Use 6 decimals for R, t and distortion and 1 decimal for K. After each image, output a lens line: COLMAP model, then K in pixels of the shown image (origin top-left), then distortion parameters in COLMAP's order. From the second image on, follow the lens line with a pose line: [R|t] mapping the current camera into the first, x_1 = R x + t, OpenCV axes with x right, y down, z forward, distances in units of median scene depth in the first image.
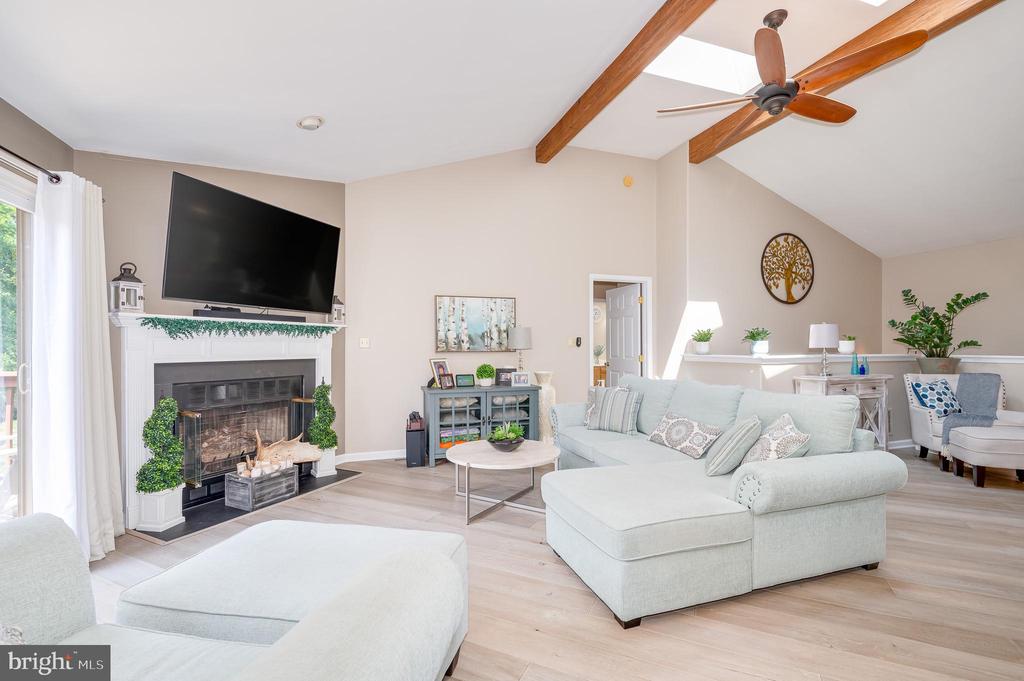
lens RADIAL K [[450.3, 0, 512.5], [0, 450.3, 345.2], [0, 0, 1]] dist [0.002289, 0.000389]
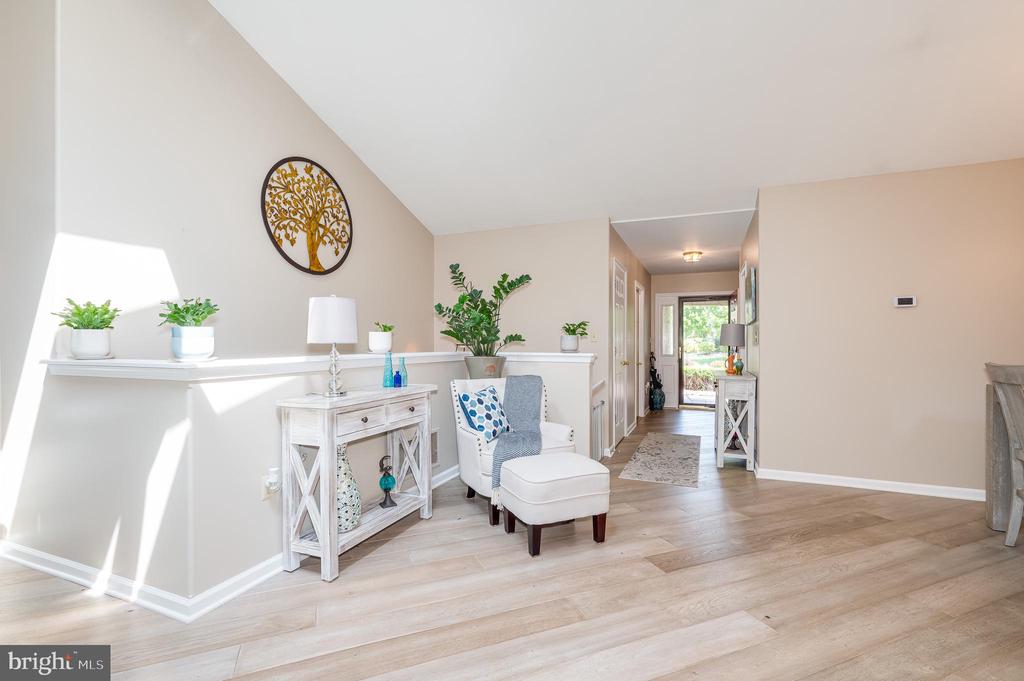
lens RADIAL K [[450.3, 0, 512.5], [0, 450.3, 345.2], [0, 0, 1]] dist [0.002289, 0.000389]
pose [[0.672560, -0.002344, 0.740039, 0.421541], [-0.002792, 0.999980, 0.005705, 0.004561], [-0.740037, -0.005903, 0.672540, 0.466871]]
